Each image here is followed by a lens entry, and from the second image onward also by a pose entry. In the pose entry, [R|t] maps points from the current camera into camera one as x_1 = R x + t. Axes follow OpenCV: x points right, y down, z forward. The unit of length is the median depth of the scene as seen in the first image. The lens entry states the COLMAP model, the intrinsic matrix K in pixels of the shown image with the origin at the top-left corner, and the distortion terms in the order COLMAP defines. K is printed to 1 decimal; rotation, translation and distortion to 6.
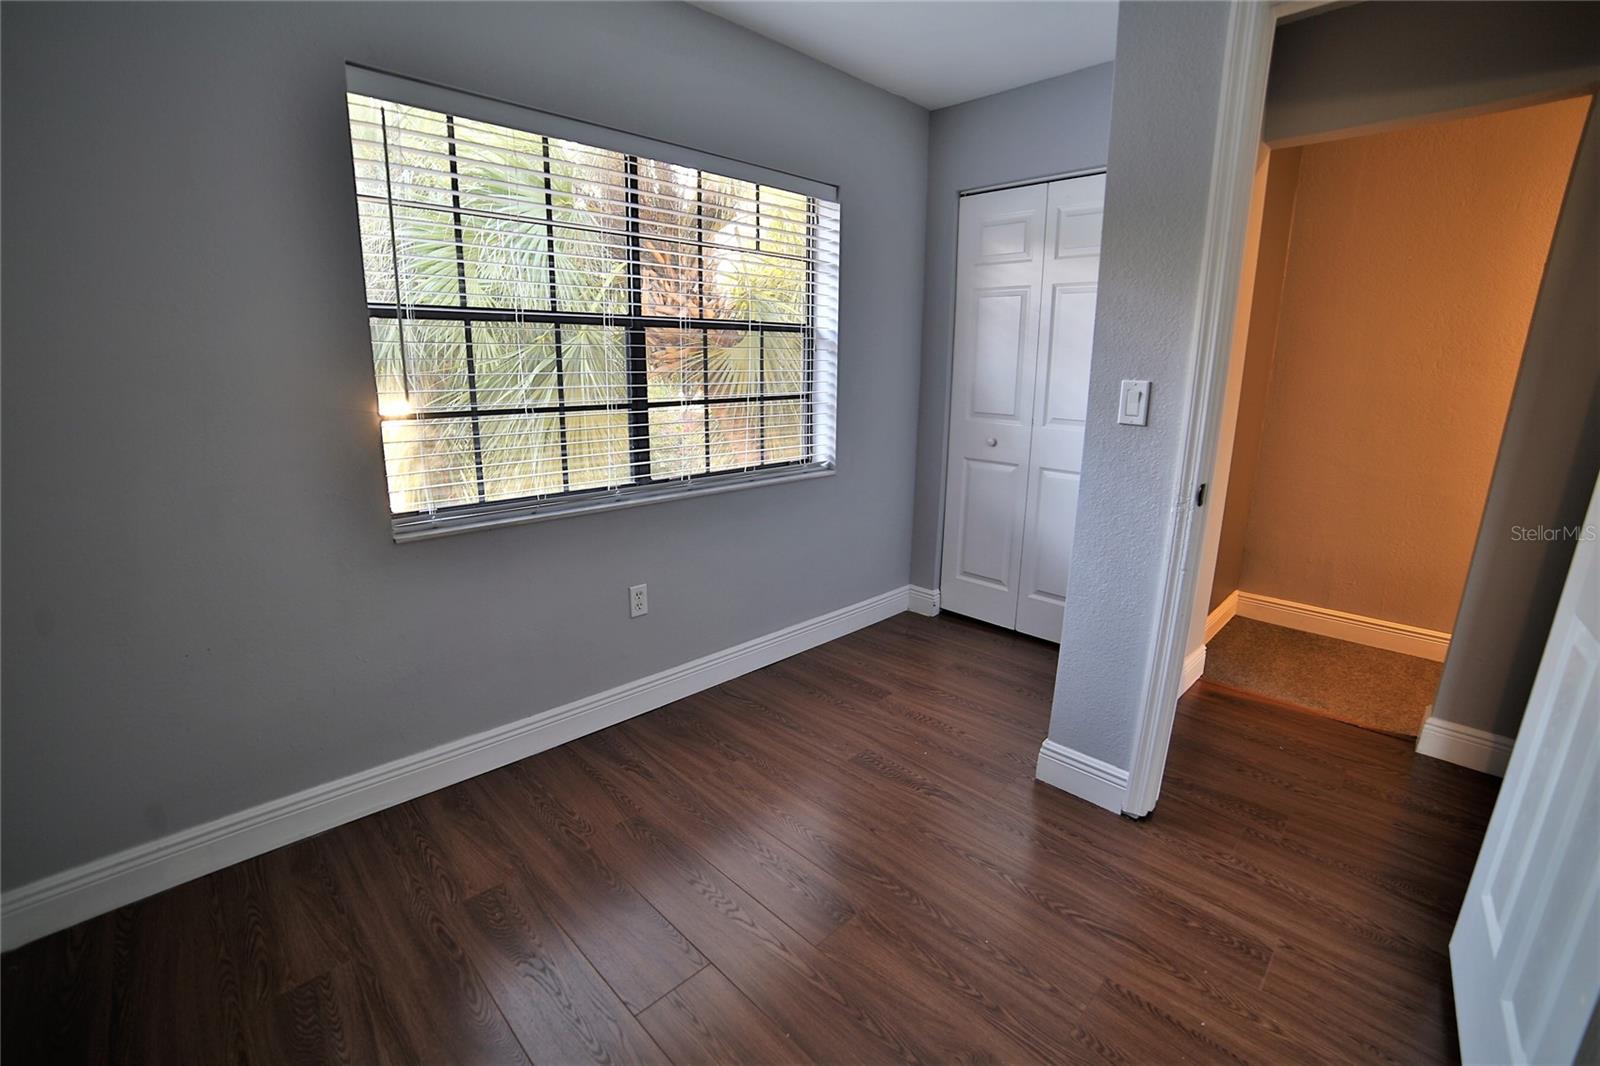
lens RADIAL K [[678.9, 0, 803.3], [0, 678.9, 536.5], [0, 0, 1]] dist [-0.103244, 0.032963]
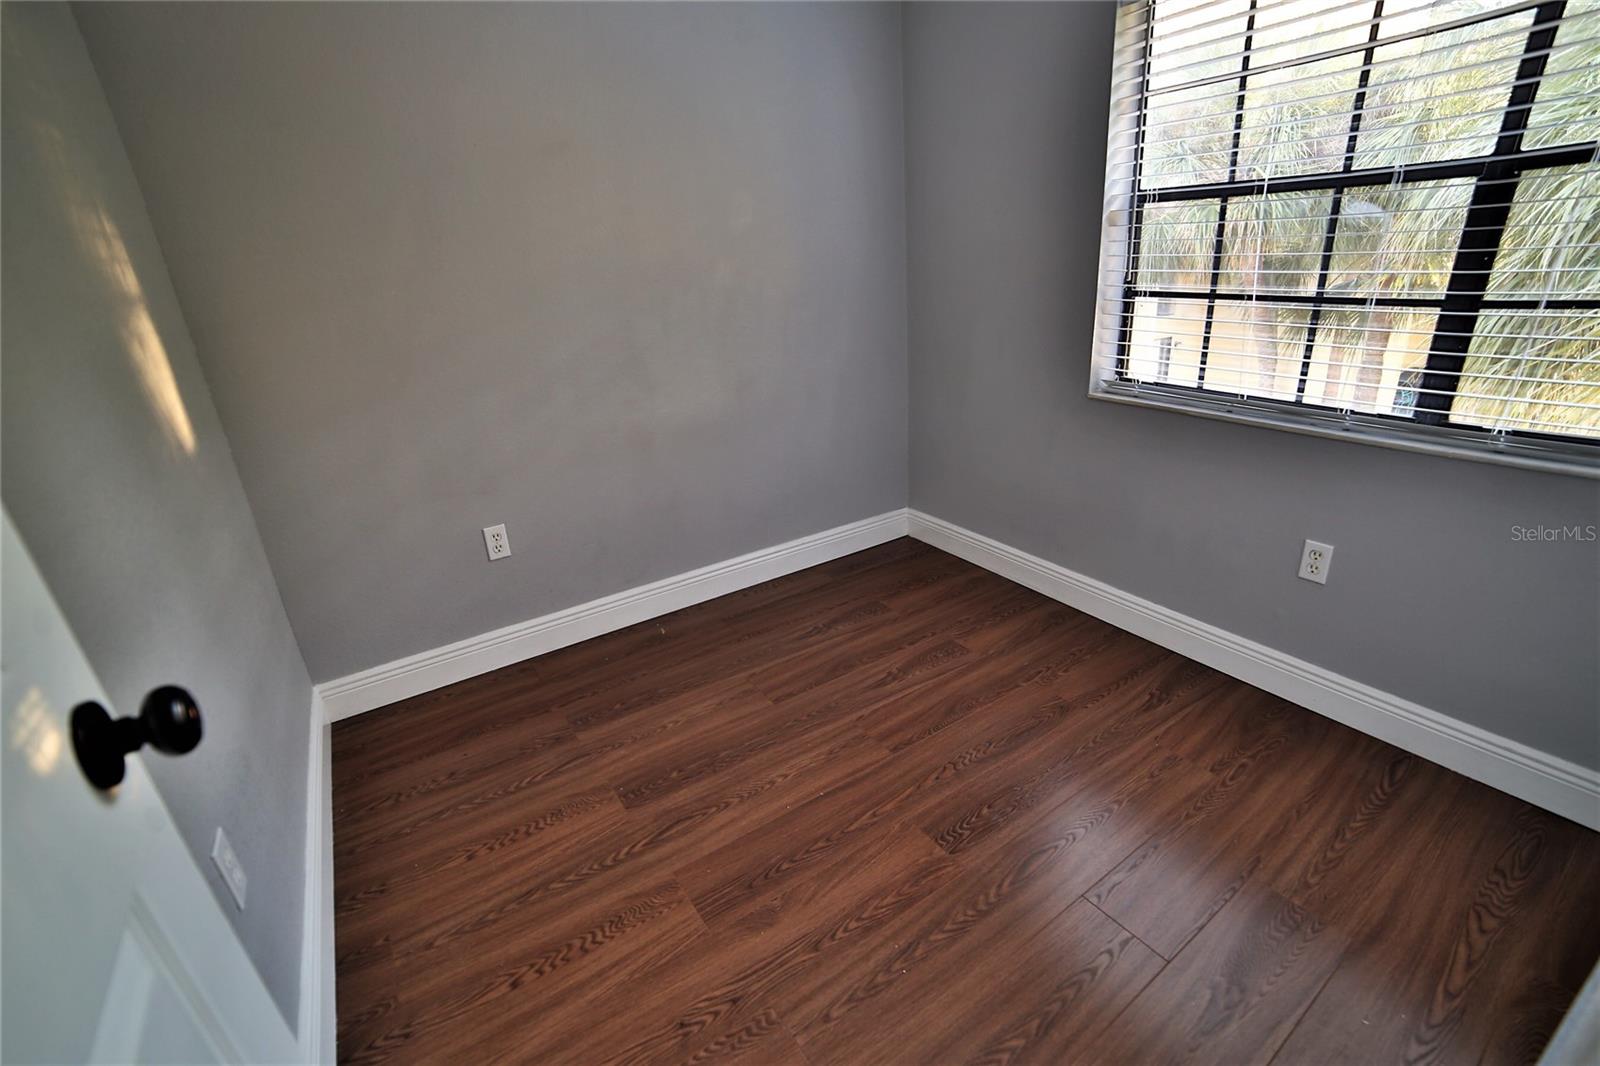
lens RADIAL K [[678.9, 0, 803.3], [0, 678.9, 536.5], [0, 0, 1]] dist [-0.103244, 0.032963]
pose [[-0.183113, 0.373442, -0.909401, 0.665940], [-0.189681, 0.894240, 0.405409, -0.150853], [0.964619, 0.246732, -0.092913, 0.630576]]
